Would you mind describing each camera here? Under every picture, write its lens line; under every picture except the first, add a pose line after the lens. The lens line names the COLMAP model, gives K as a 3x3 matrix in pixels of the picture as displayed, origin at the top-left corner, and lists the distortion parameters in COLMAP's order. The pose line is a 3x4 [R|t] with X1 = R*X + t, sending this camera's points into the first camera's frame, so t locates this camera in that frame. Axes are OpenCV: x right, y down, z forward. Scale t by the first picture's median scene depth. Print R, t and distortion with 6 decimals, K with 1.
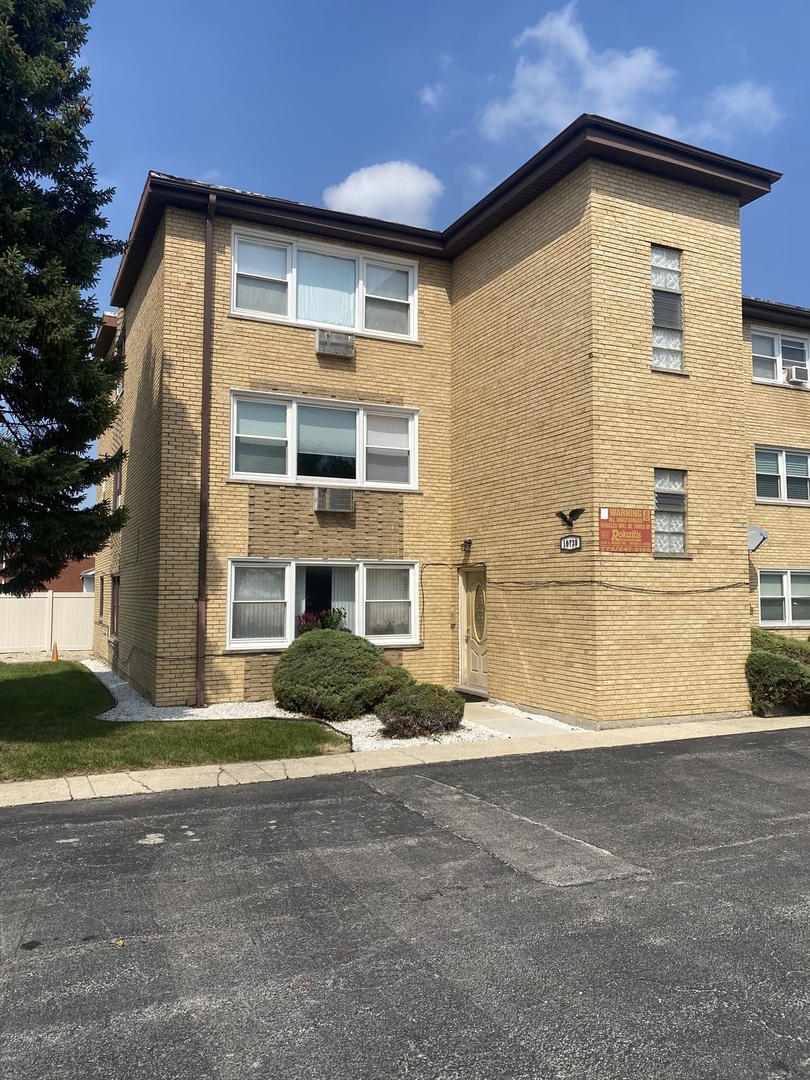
lens RADIAL K [[802.4, 0, 405.0], [0, 802.4, 540.0], [0, 0, 1]] dist [0.128129, -0.236024]
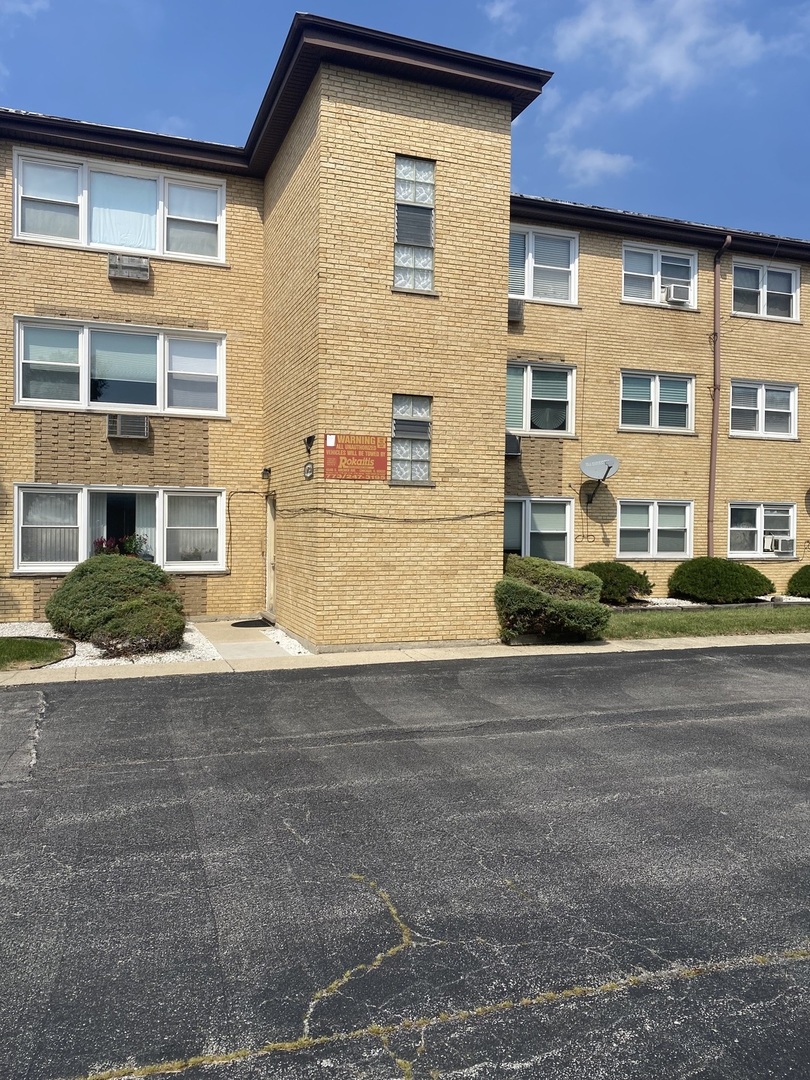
lens RADIAL K [[802.4, 0, 405.0], [0, 802.4, 540.0], [0, 0, 1]] dist [0.128129, -0.236024]
pose [[0.995645, 0.011259, -0.092546, 0.390329], [-0.003450, 0.996450, 0.084111, 0.005438], [0.093165, -0.083426, 0.992149, 0.016725]]
